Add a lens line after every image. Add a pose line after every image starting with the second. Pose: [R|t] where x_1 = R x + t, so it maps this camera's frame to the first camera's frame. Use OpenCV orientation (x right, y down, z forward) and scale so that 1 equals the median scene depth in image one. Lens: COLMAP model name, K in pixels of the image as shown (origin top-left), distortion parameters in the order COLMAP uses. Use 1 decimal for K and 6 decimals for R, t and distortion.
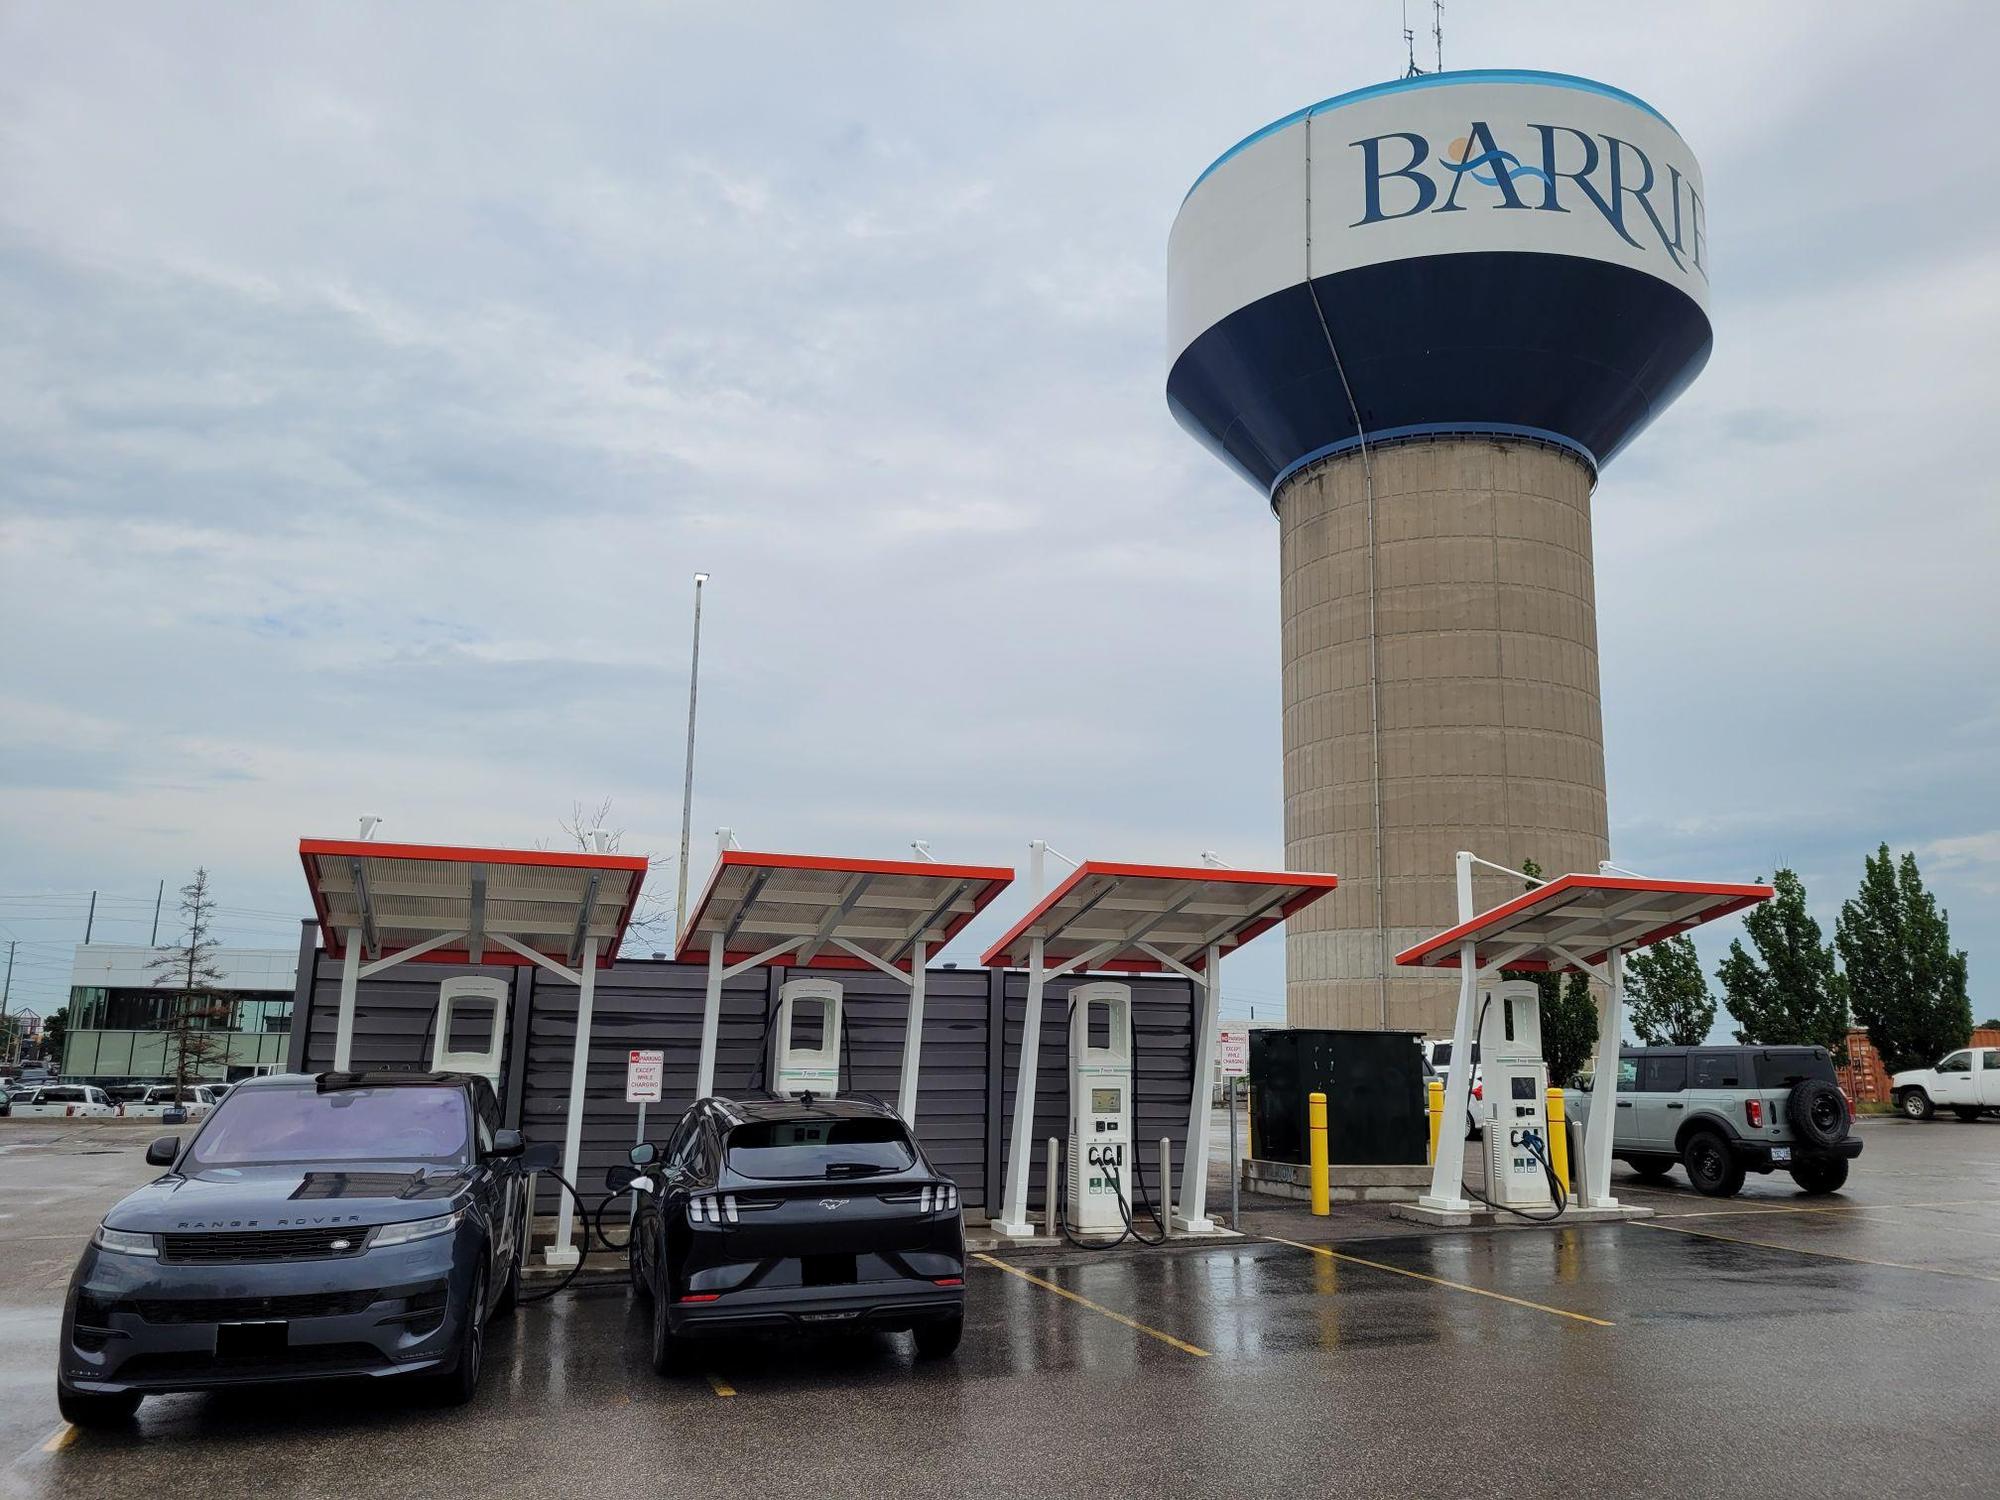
lens RADIAL K [[1543.5, 0, 1019.9], [0, 1543.5, 740.2], [0, 0, 1]] dist [0.030043, -0.002172]
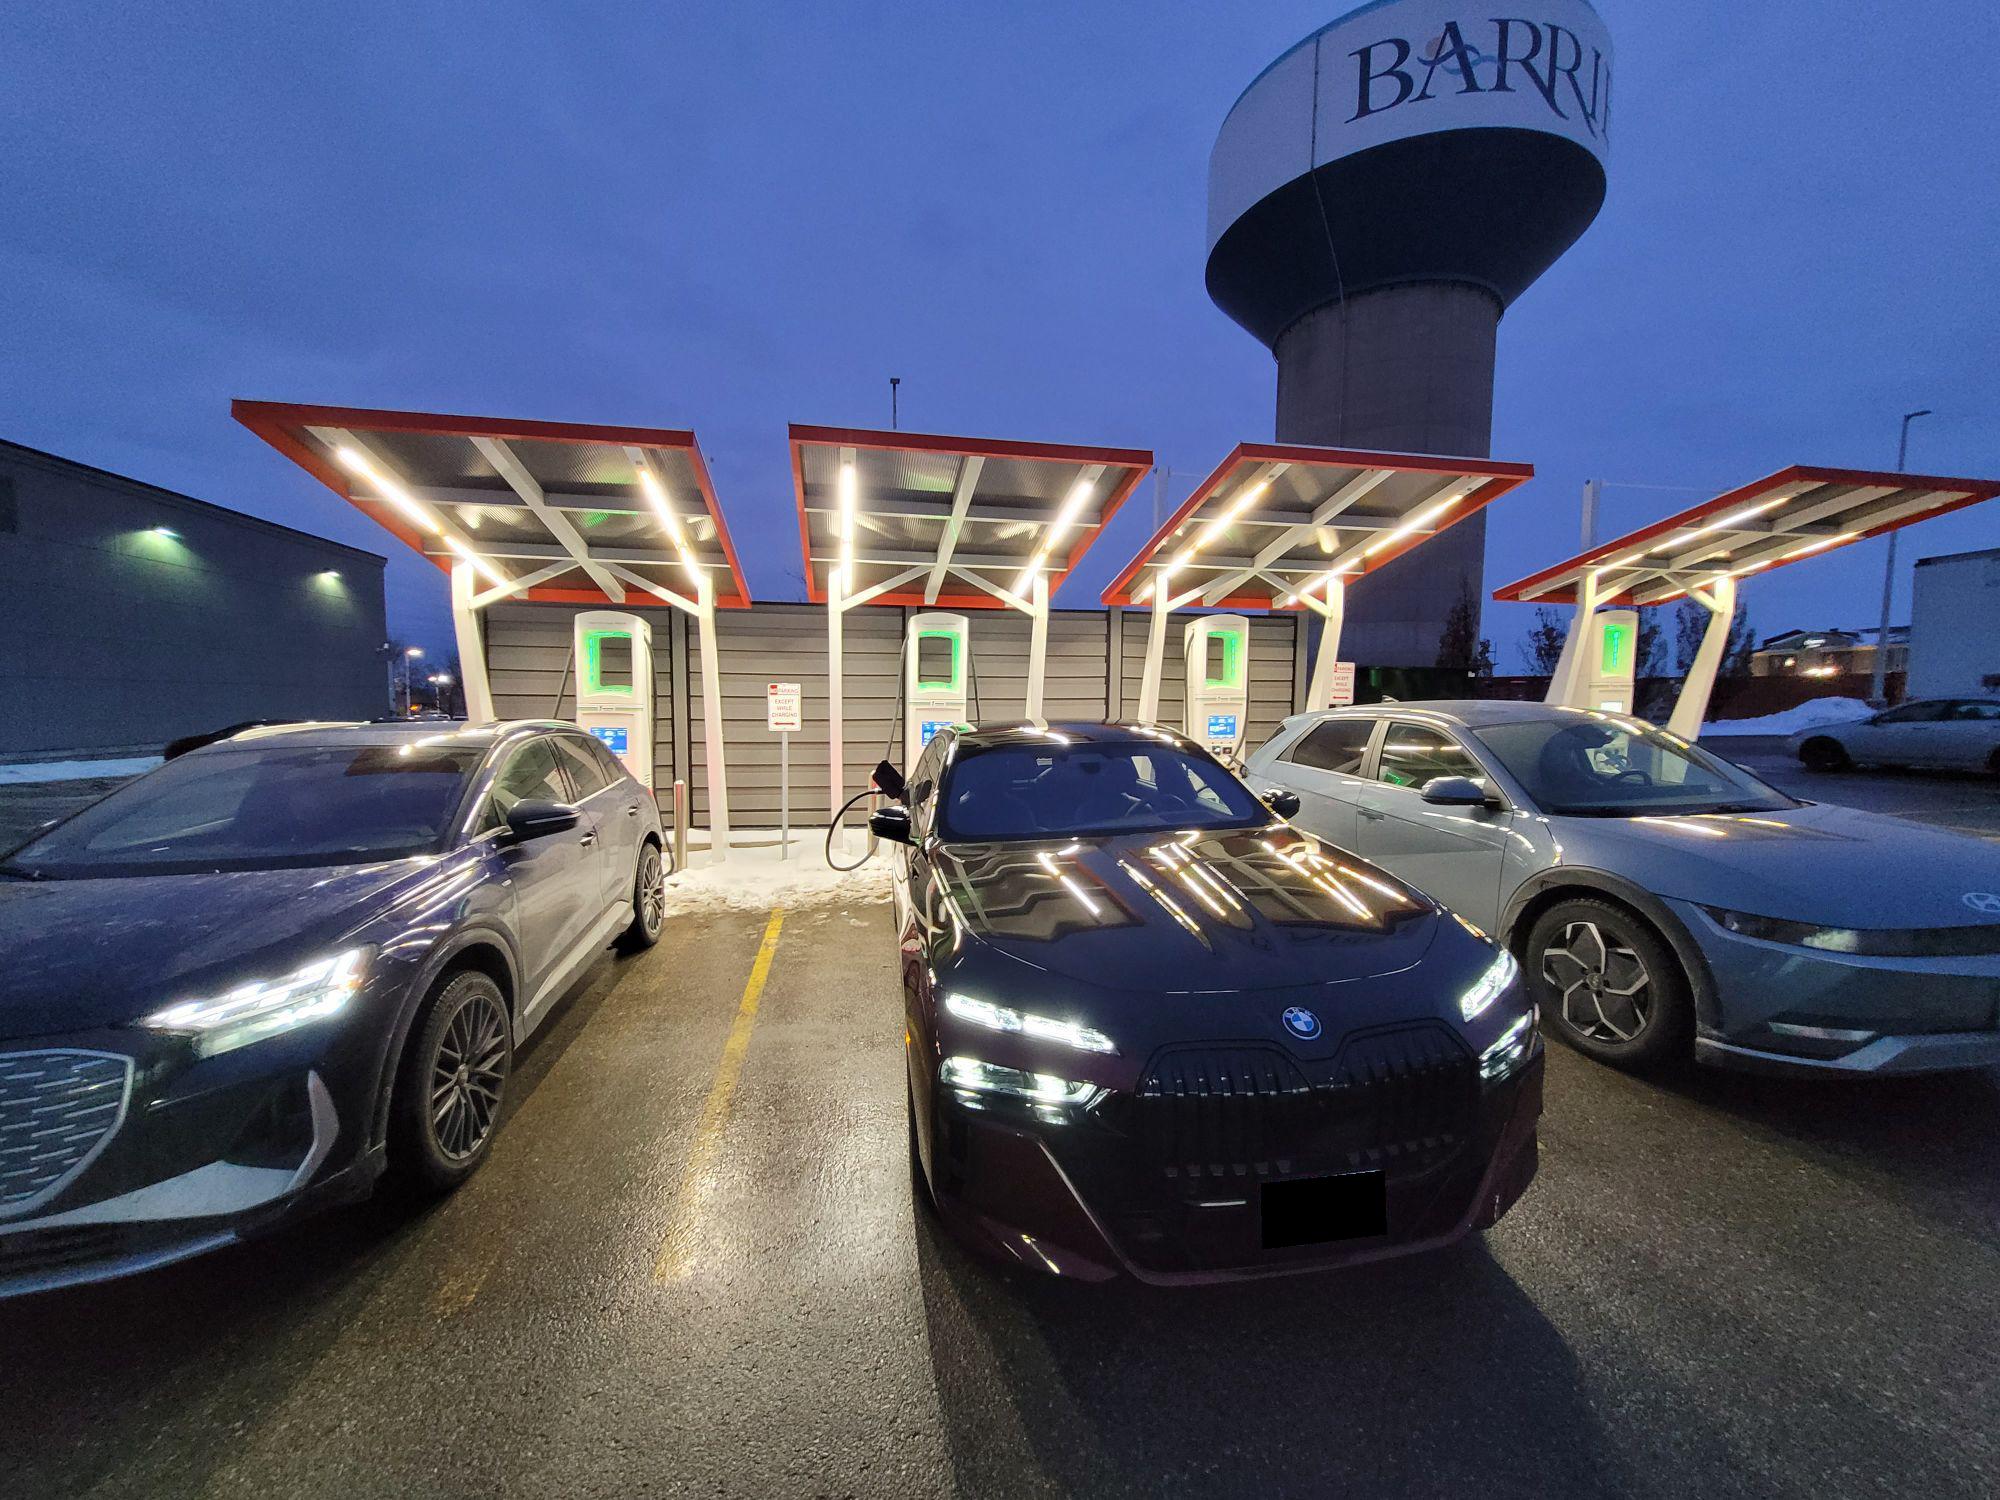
lens RADIAL K [[779.2, 0, 997.2], [0, 779.2, 757.4], [0, 0, 1]] dist [-0.000690, -0.000317]
pose [[0.990785, -0.001394, -0.135435, -0.009383], [0.037261, 0.964169, 0.262661, 0.041139], [0.130216, -0.265287, 0.955336, 0.178364]]
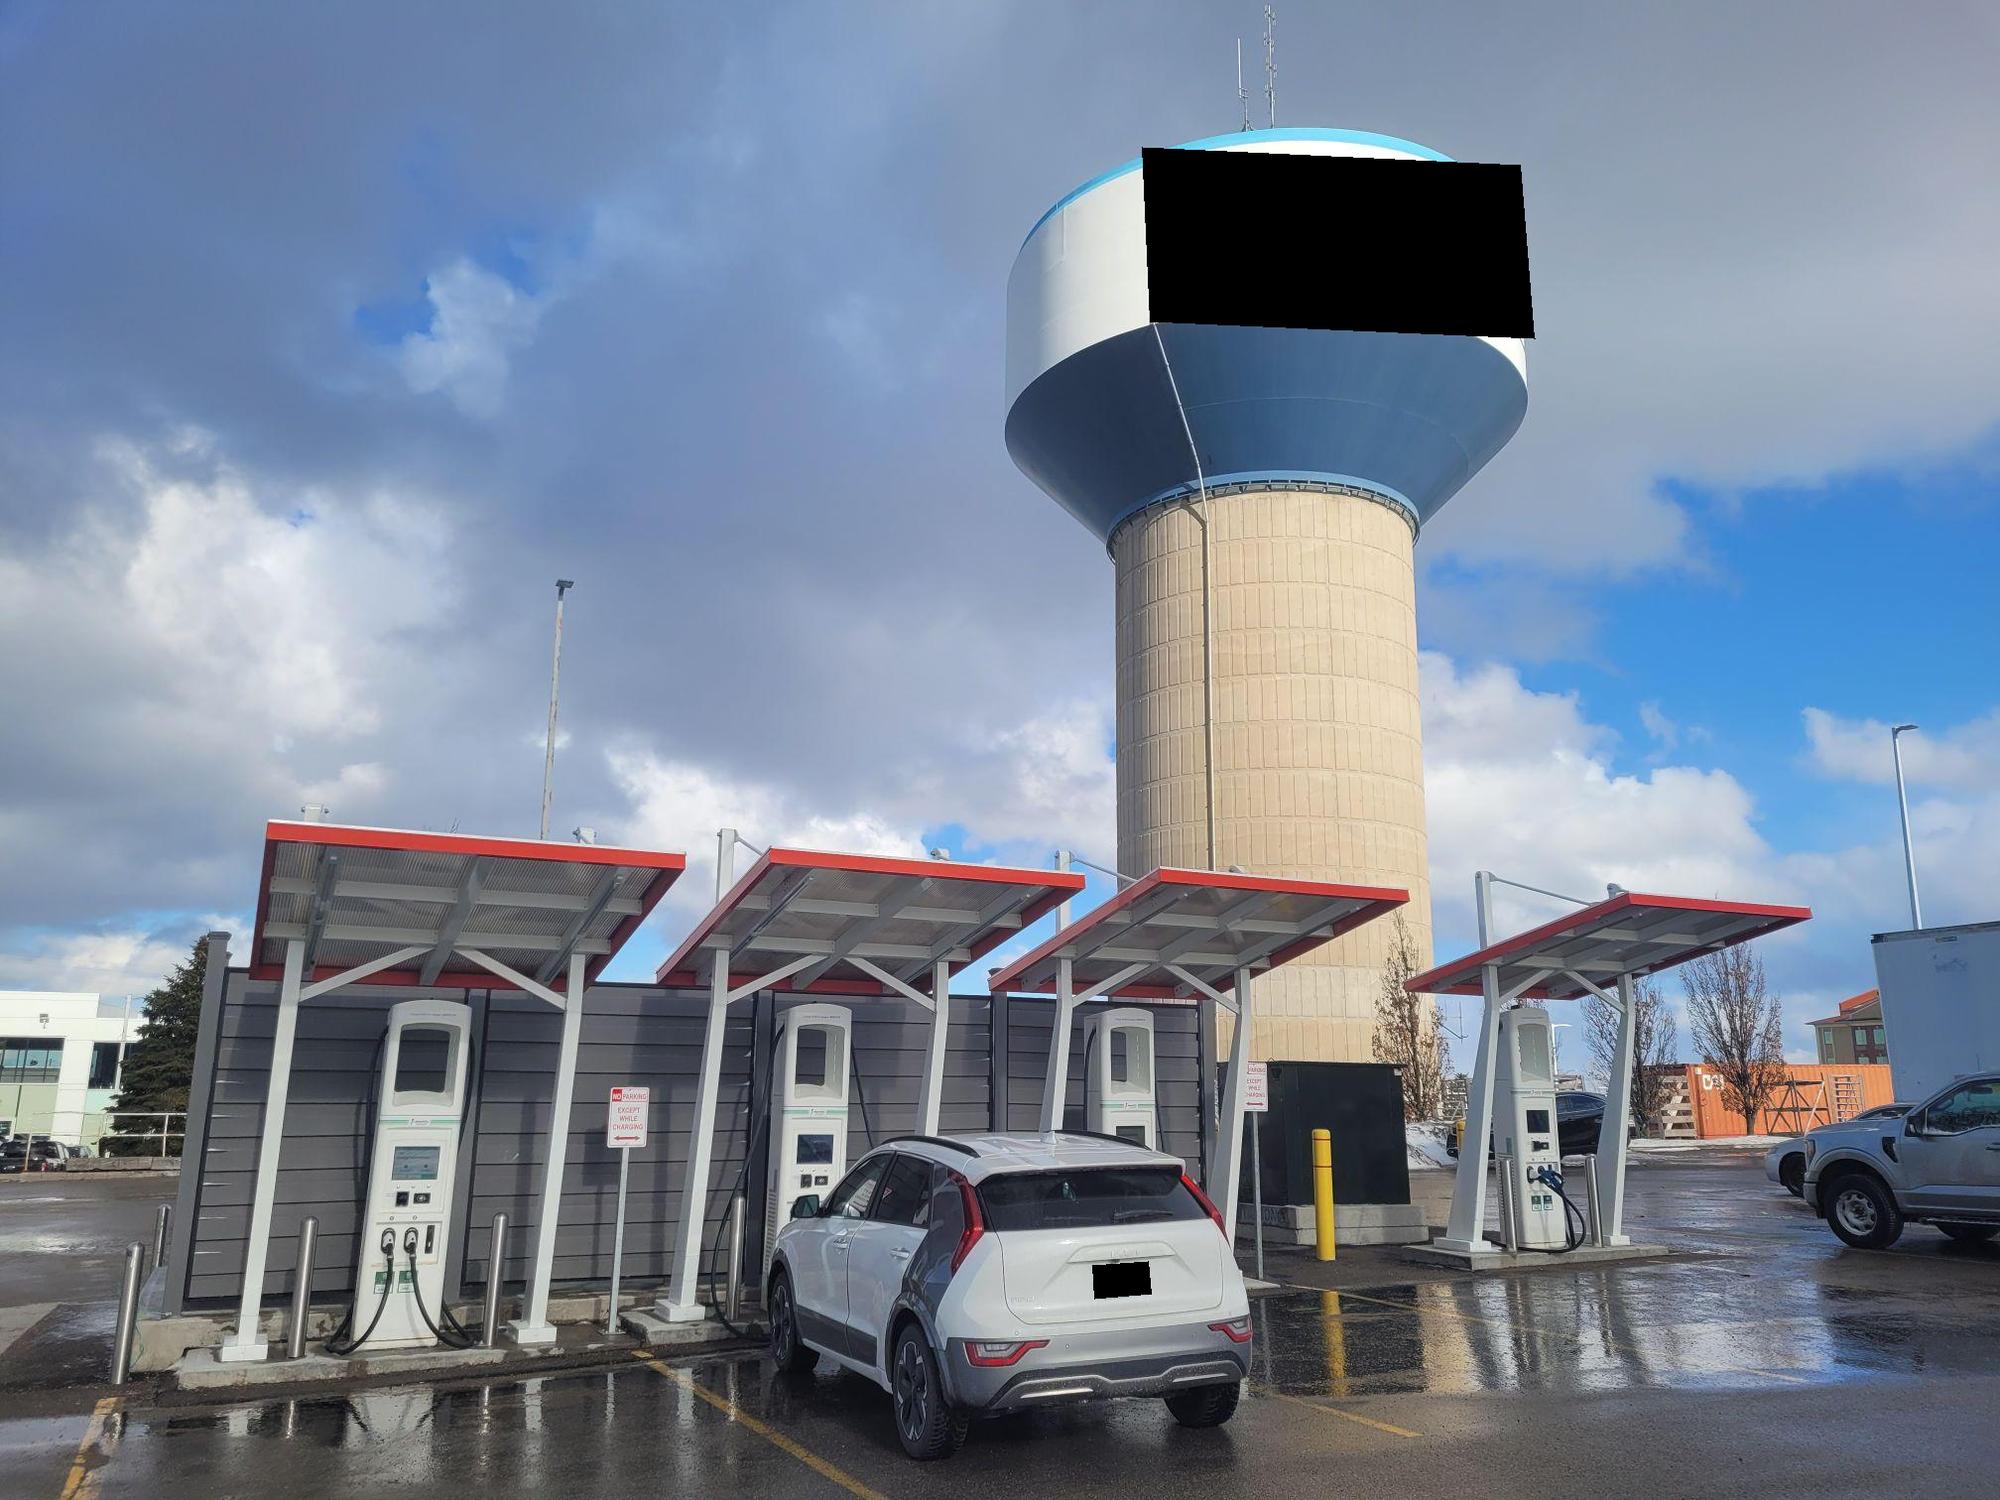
lens RADIAL K [[1525.6, 0, 1000.0], [0, 1525.6, 750.0], [0, 0, 1]] dist [0.032876, 0.003077]
pose [[0.991201, 0.019999, 0.130847, -0.054356], [-0.016821, 0.999537, -0.025350, 0.011136], [-0.131293, 0.022926, 0.991078, 0.044415]]
